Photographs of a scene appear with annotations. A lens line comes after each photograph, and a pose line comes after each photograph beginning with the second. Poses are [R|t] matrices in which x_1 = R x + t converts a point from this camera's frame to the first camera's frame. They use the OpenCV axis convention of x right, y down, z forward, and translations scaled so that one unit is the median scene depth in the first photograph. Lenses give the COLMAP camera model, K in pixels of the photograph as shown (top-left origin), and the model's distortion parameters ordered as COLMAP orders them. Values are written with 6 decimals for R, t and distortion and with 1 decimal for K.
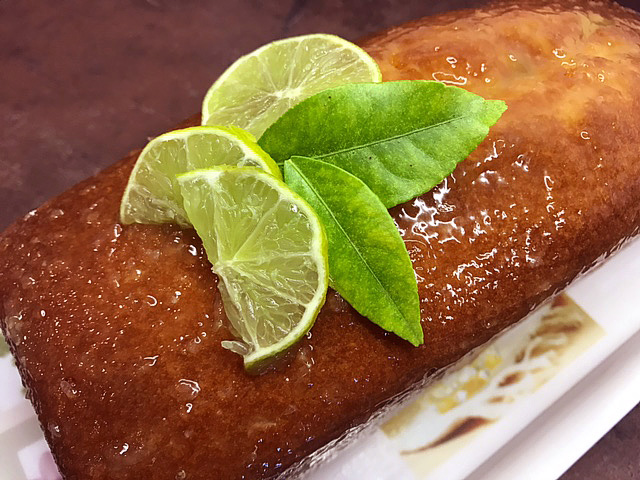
lens RADIAL K [[525.8, 0, 320.0], [0, 525.8, 240.0], [0, 0, 1]] dist [0.101062, -0.171678]
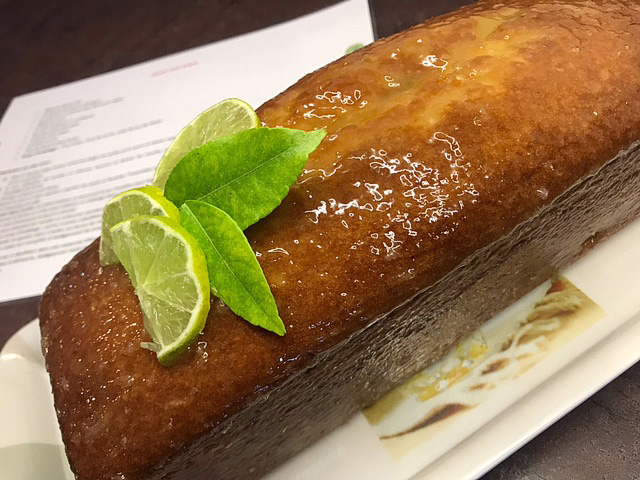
lens RADIAL K [[525.8, 0, 320.0], [0, 525.8, 240.0], [0, 0, 1]] dist [0.101062, -0.171678]
pose [[0.933954, -0.136867, -0.330148, 0.721542], [0.124888, 0.990513, -0.057332, 0.060577], [0.334863, 0.012314, 0.942186, -0.151018]]
